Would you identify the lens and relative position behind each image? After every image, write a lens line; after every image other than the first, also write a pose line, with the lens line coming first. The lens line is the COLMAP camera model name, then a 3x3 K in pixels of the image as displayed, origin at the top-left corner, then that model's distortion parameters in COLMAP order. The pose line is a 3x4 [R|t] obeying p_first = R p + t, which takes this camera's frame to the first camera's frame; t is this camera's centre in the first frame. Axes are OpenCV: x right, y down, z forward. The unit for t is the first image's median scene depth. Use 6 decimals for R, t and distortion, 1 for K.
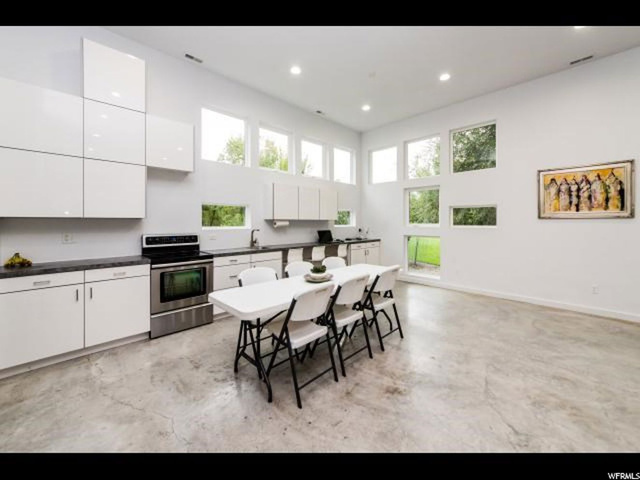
lens RADIAL K [[253.7, 0, 325.5], [0, 253.7, 220.6], [0, 0, 1]] dist [0.008106, 0.000811]
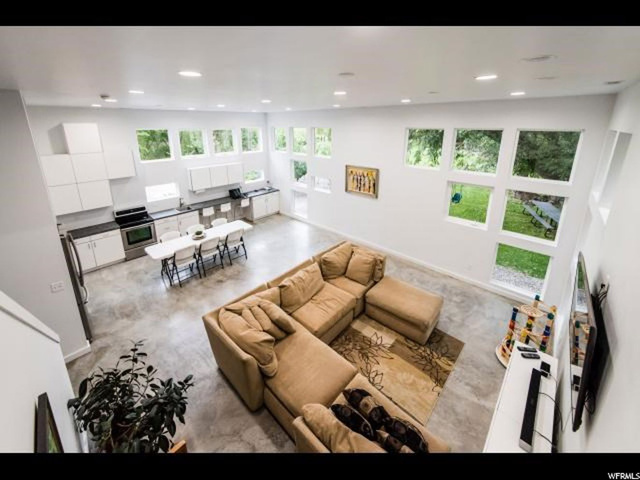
lens RADIAL K [[253.7, 0, 317.4], [0, 253.7, 187.2], [0, 0, 1]] dist [0.008106, 0.000811]
pose [[0.999069, 0.001451, 0.043120, 0.654300], [-0.012069, 0.968933, 0.247028, -0.544414], [-0.041421, -0.247319, 0.968048, -0.784100]]
